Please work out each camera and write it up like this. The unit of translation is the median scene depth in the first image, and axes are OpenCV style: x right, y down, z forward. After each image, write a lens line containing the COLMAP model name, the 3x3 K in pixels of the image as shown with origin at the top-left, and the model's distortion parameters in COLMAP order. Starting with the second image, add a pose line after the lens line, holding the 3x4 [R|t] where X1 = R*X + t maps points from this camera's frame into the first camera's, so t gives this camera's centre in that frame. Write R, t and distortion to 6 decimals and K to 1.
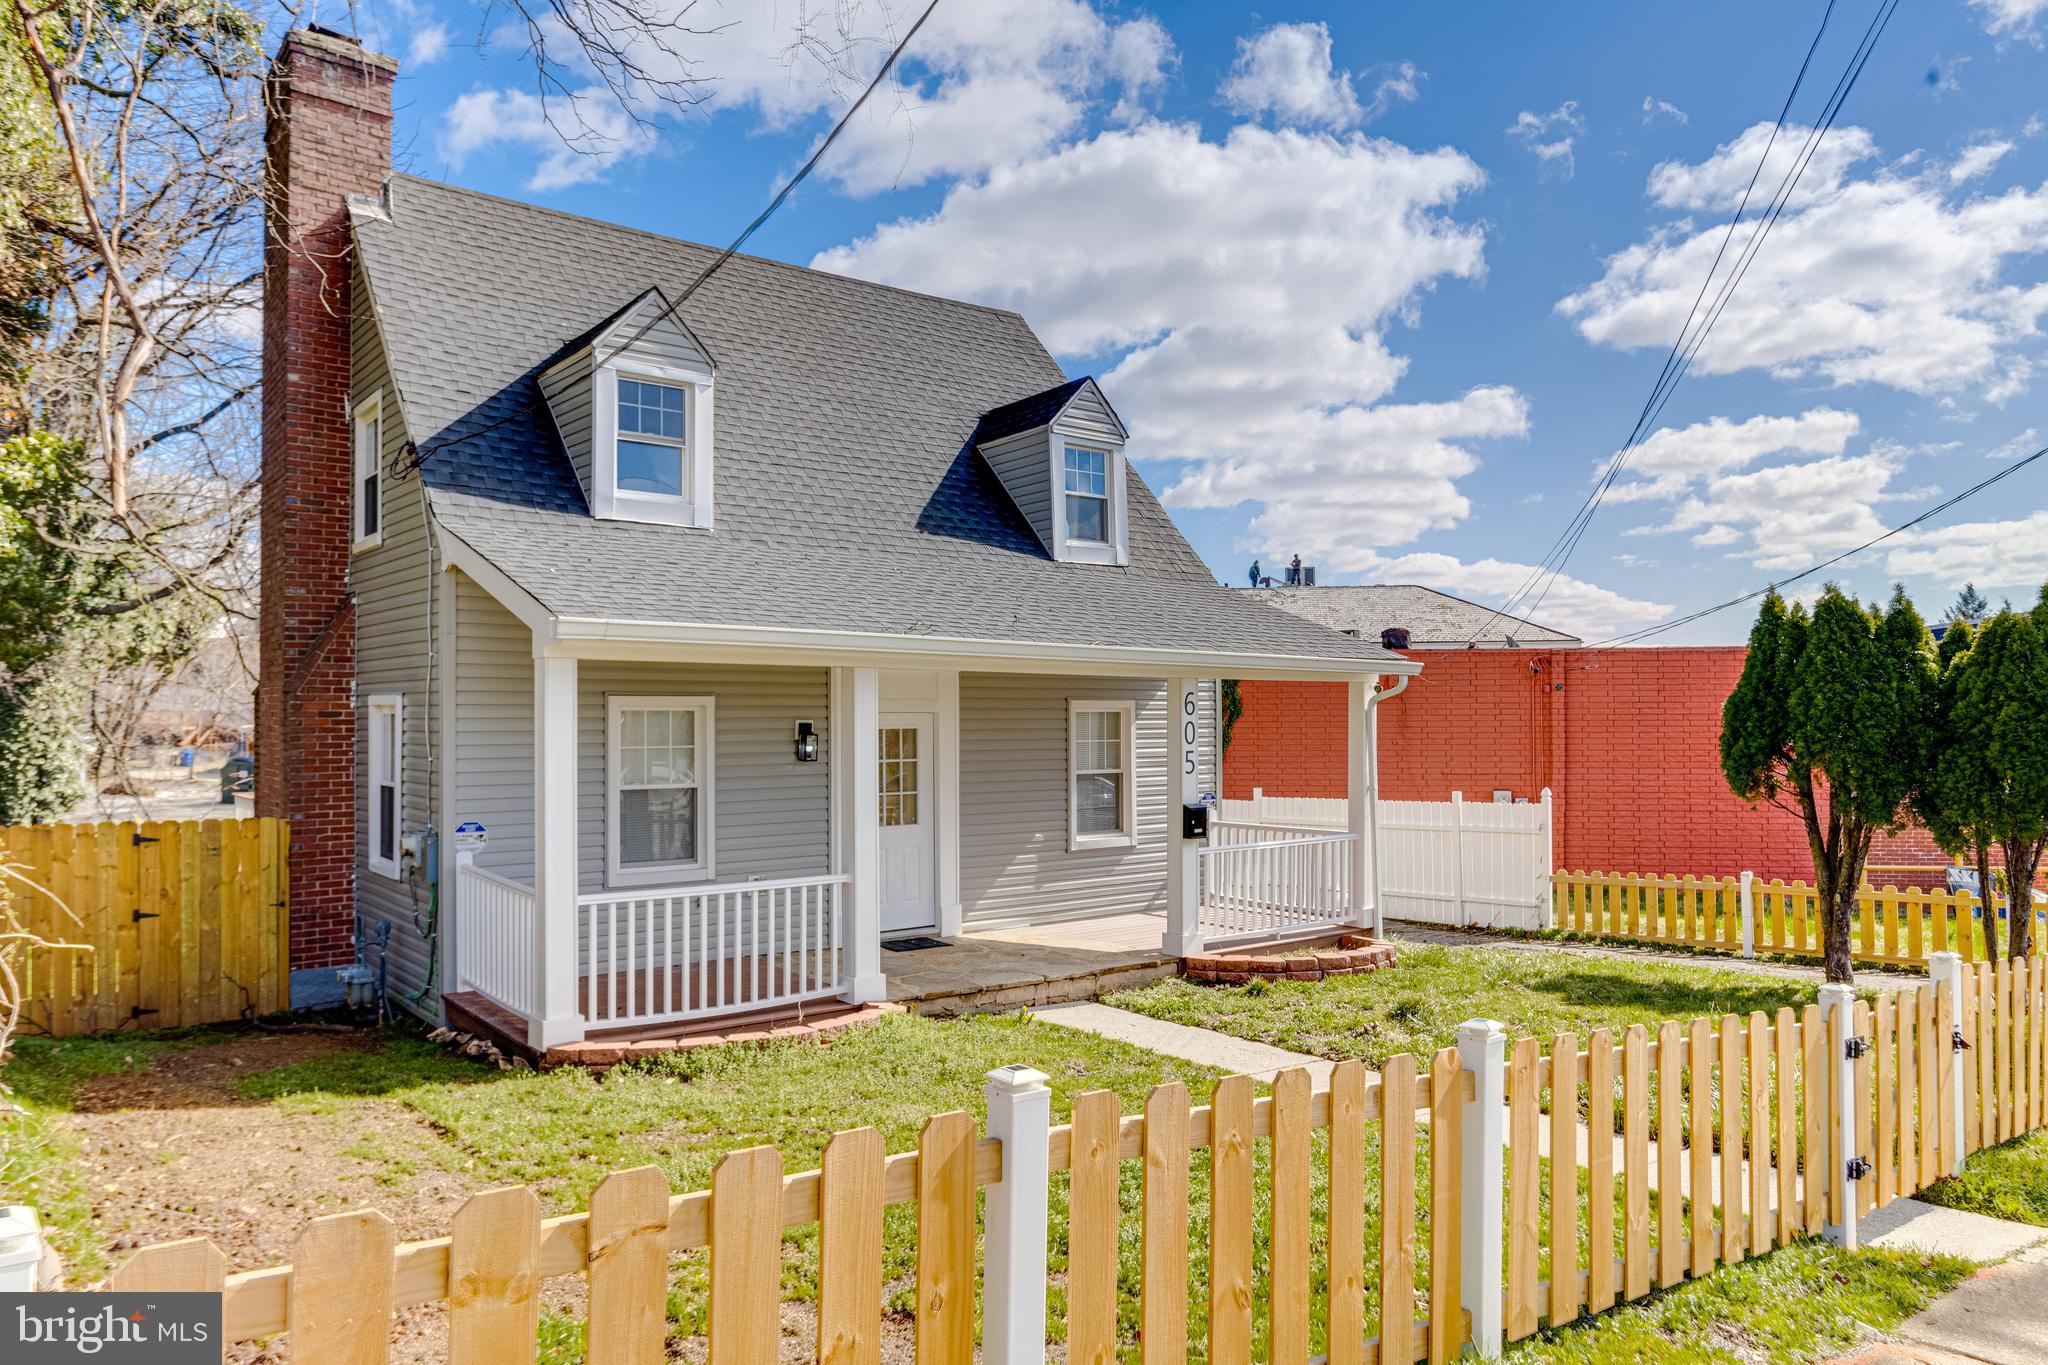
lens RADIAL K [[1454.5, 0, 1025.8], [0, 1454.5, 685.9], [0, 0, 1]] dist [0.003417, 0.000073]
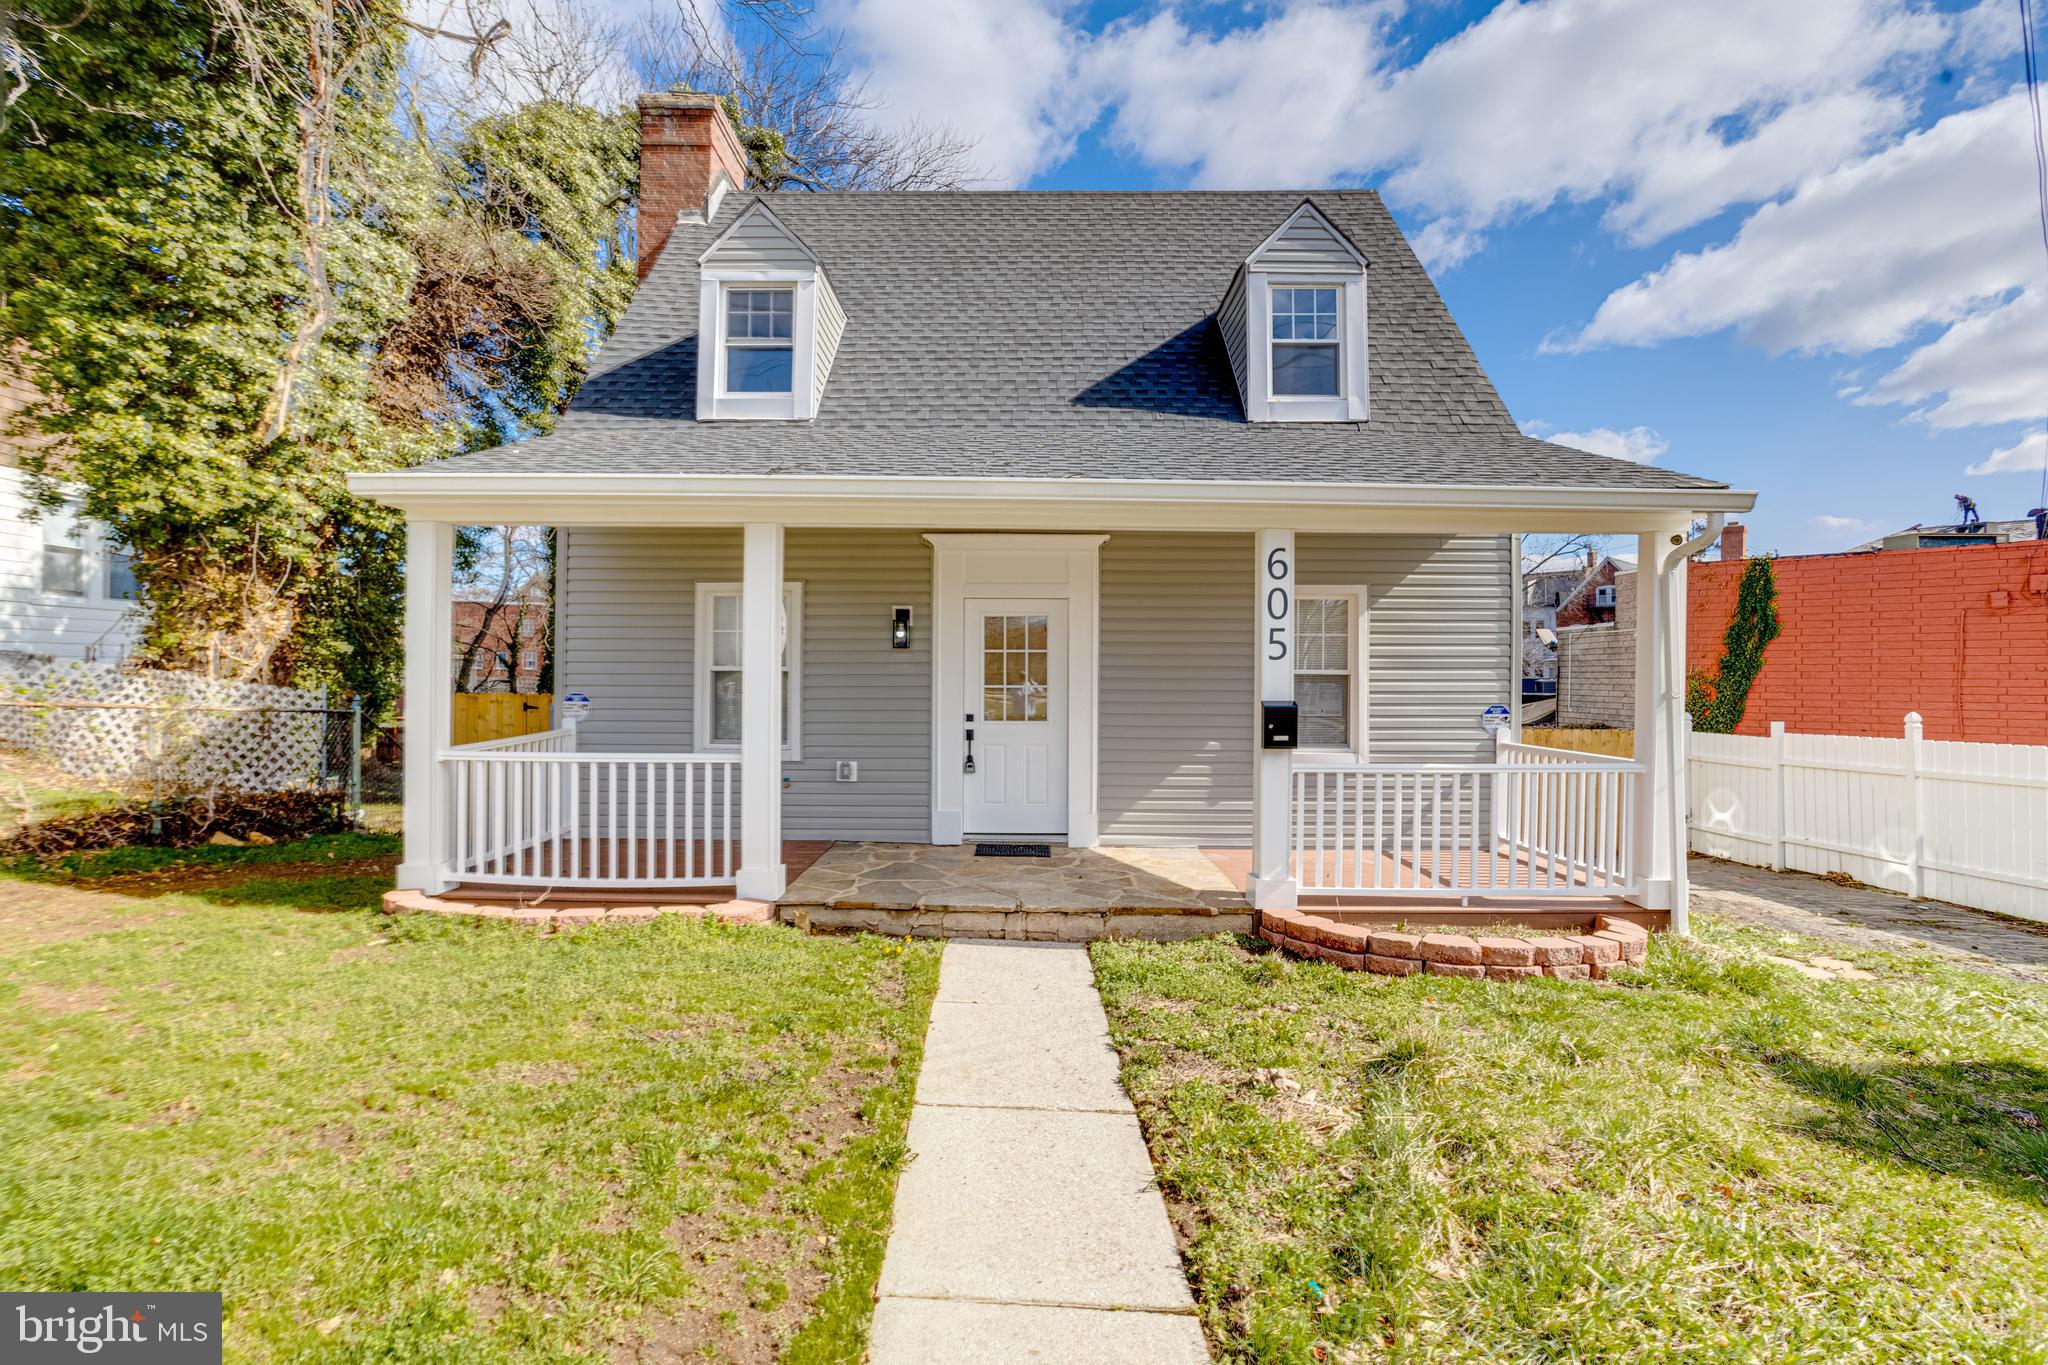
lens RADIAL K [[1008.2, 0, 1010.0], [0, 1008.2, 687.2], [0, 0, 1]] dist [-0.040589, 0.024164]
pose [[0.756879, 0.011984, -0.653445, 0.339765], [0.005413, 0.999683, 0.024603, 0.060789], [0.653533, -0.022159, 0.756574, 0.532089]]
